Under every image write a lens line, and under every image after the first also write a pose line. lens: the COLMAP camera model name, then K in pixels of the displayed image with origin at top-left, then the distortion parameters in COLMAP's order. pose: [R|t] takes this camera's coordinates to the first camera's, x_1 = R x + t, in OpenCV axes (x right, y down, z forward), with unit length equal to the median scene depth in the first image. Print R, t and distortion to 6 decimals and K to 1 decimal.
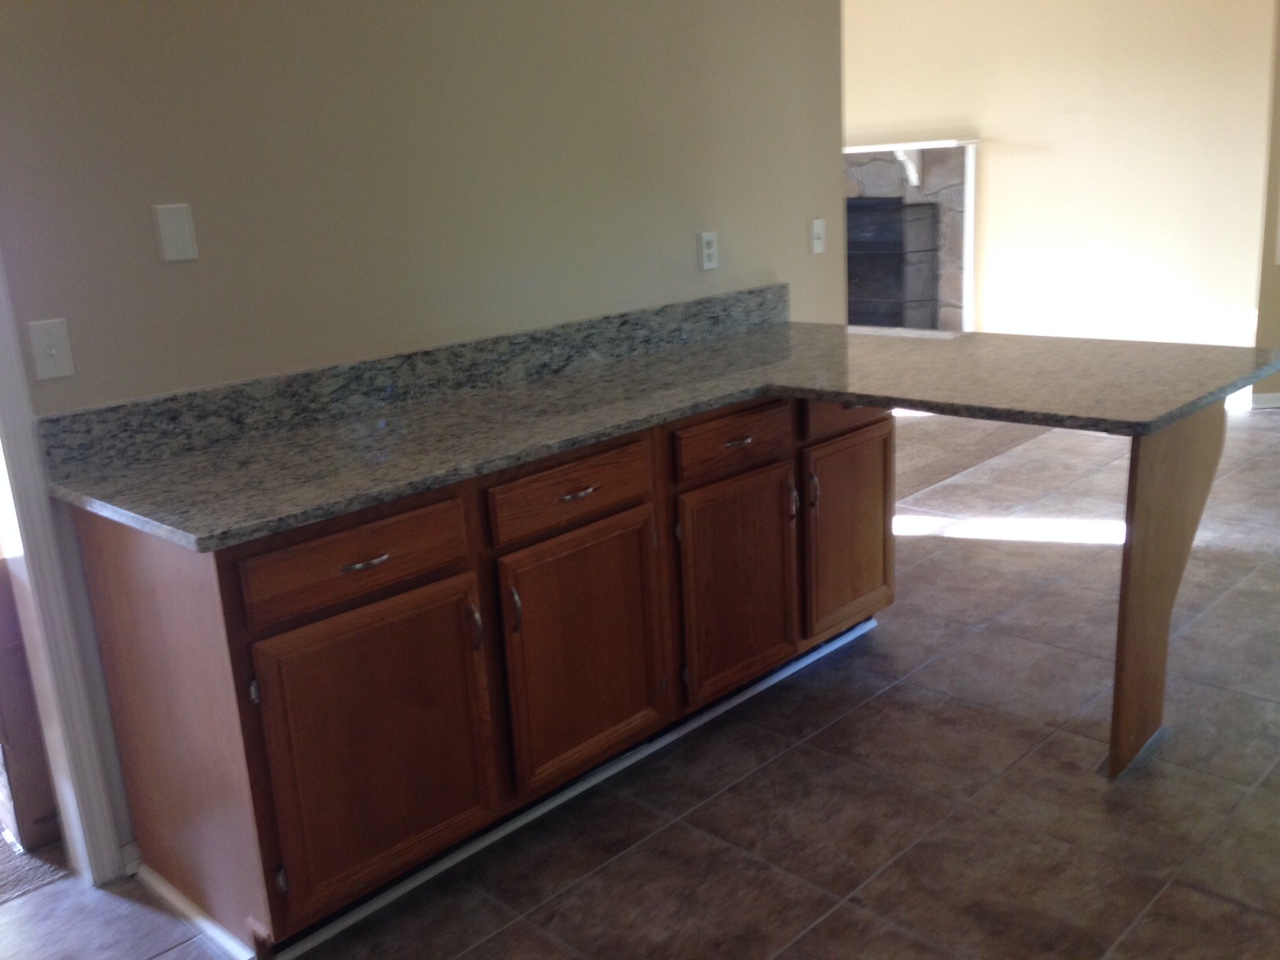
lens RADIAL K [[1205.8, 0, 638.7], [0, 1205.8, 481.7], [0, 0, 1]] dist [0.116328, -0.173212]
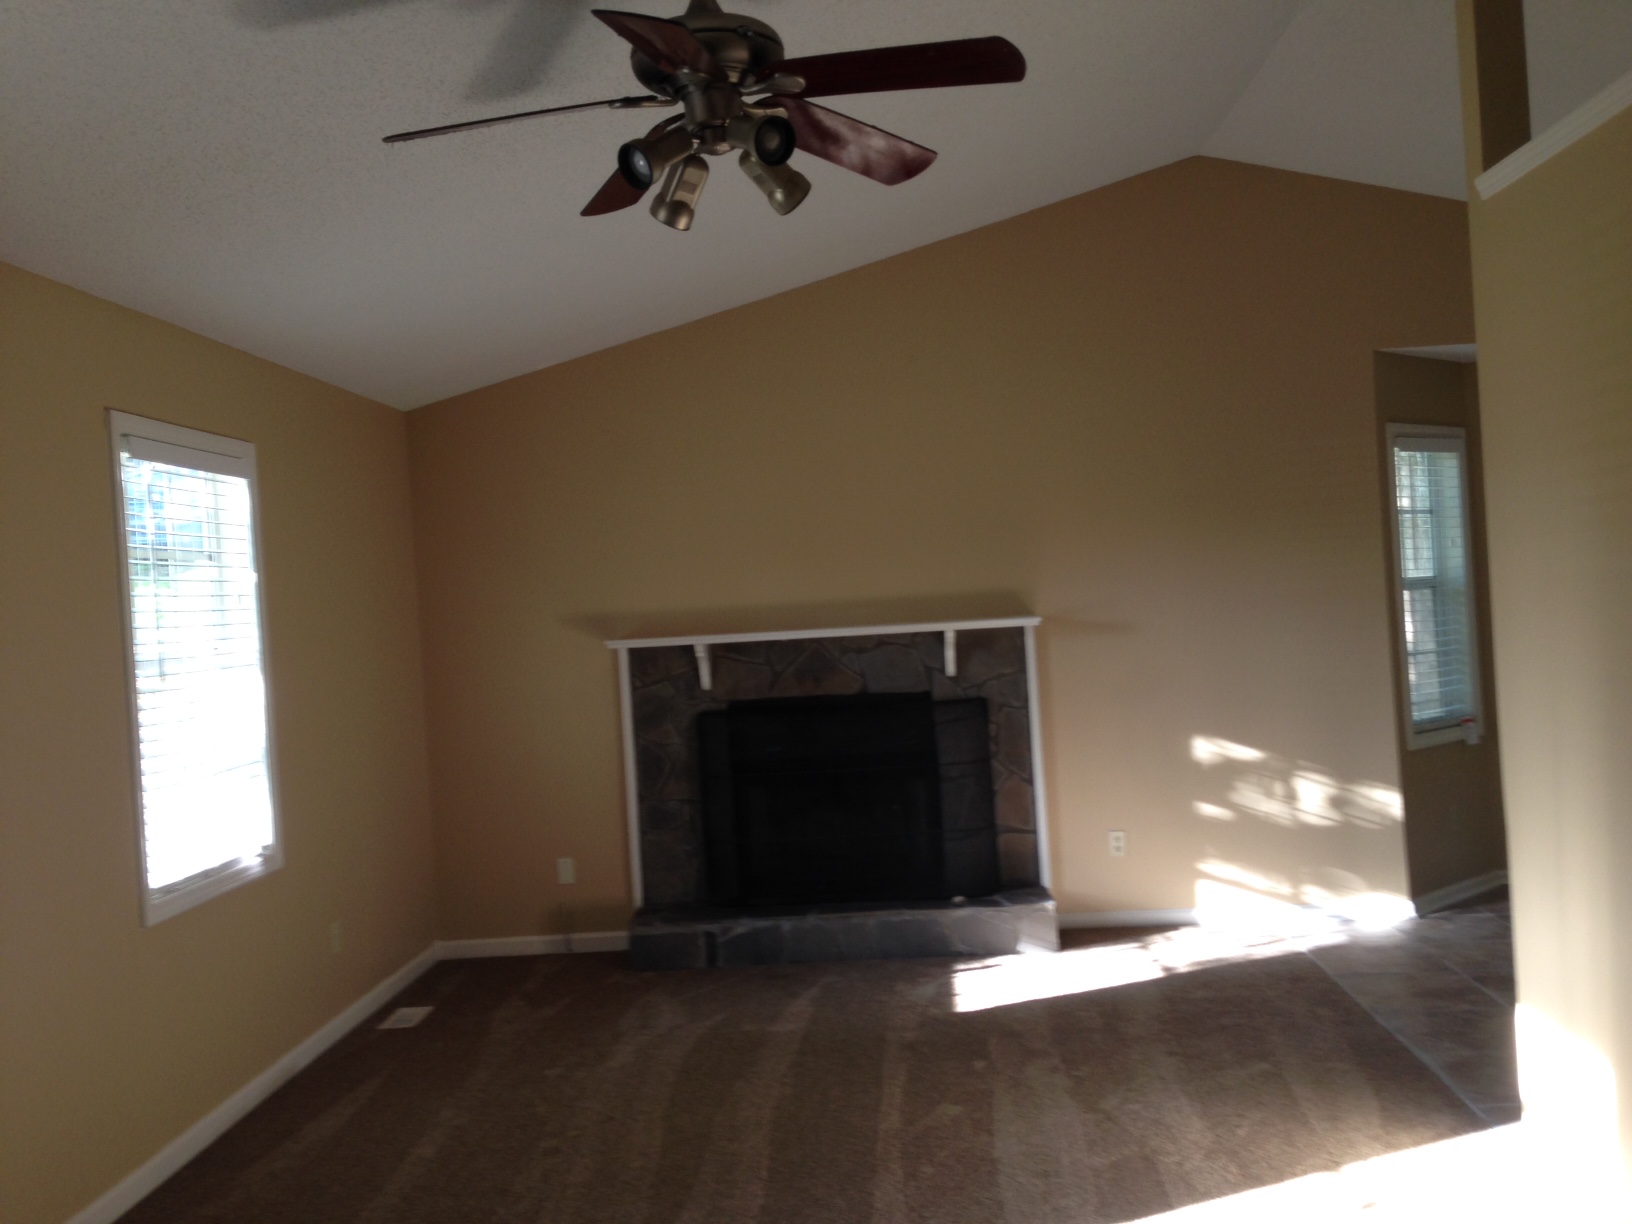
lens RADIAL K [[1537.4, 0, 815.4], [0, 1537.4, 612.1], [0, 0, 1]] dist [0.116328, -0.173212]
pose [[0.757211, 0.011494, 0.653069, -0.452902], [0.186309, 0.954508, -0.232818, -0.076302], [-0.626036, 0.297965, 0.720622, 0.359737]]
